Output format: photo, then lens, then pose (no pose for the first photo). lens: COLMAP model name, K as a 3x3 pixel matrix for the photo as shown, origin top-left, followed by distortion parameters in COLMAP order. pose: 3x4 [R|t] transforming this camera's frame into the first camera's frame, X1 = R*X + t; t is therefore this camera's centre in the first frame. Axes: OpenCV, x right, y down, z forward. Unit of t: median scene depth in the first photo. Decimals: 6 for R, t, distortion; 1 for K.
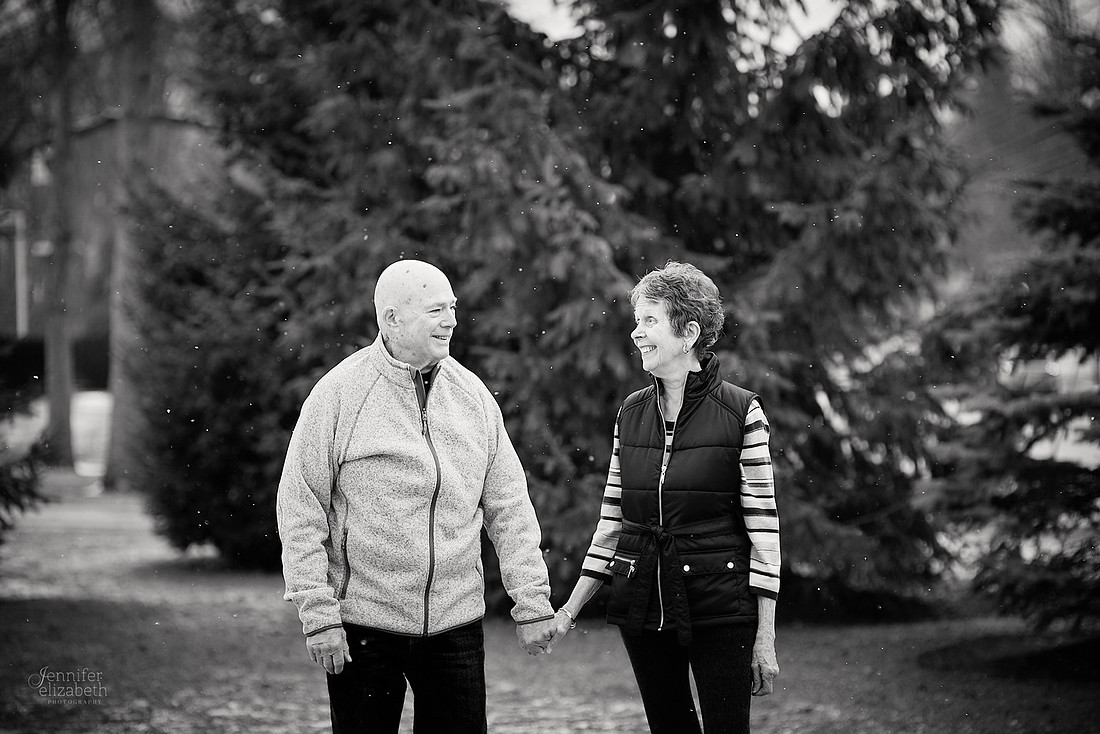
lens RADIAL K [[3213.5, 0, 547.3], [0, 3213.5, 356.6], [0, 0, 1]] dist [0.010317, 0.000000]
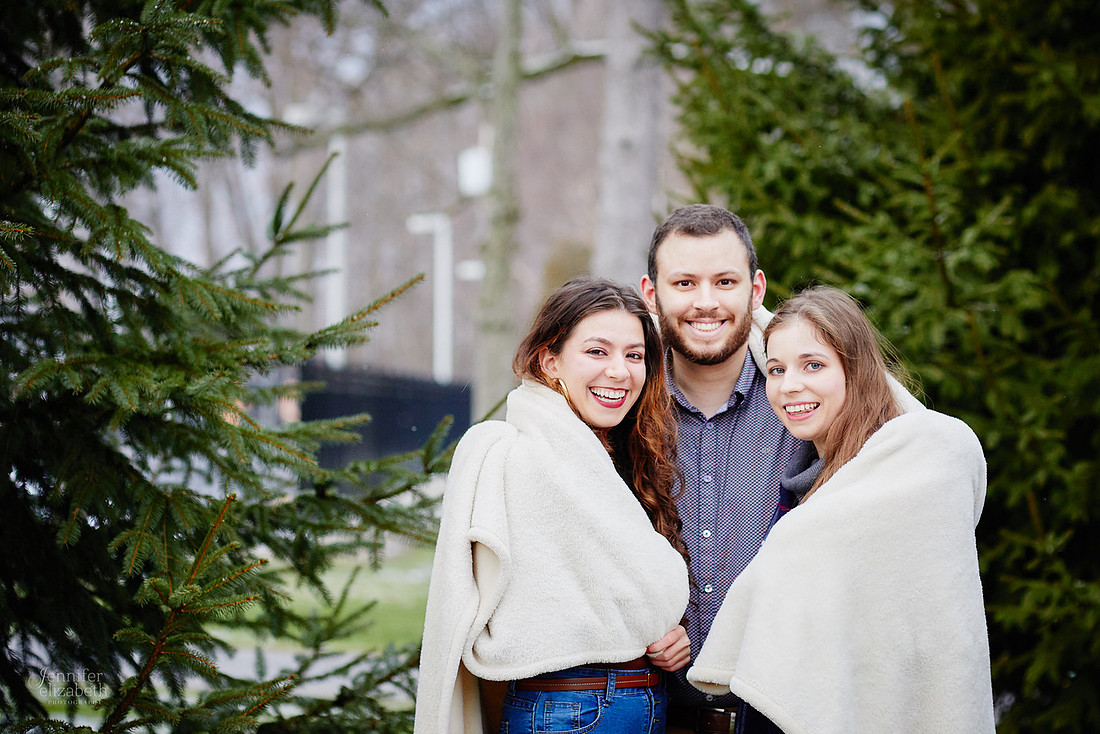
lens RADIAL K [[3213.5, 0, 554.0], [0, 3213.5, 370.6], [0, 0, 1]] dist [0.010317, 0.000000]
pose [[0.990163, 0.028437, -0.136998, -0.113928], [-0.029697, 0.999533, -0.007162, 0.003428], [0.136731, 0.011160, 0.990545, 0.744928]]
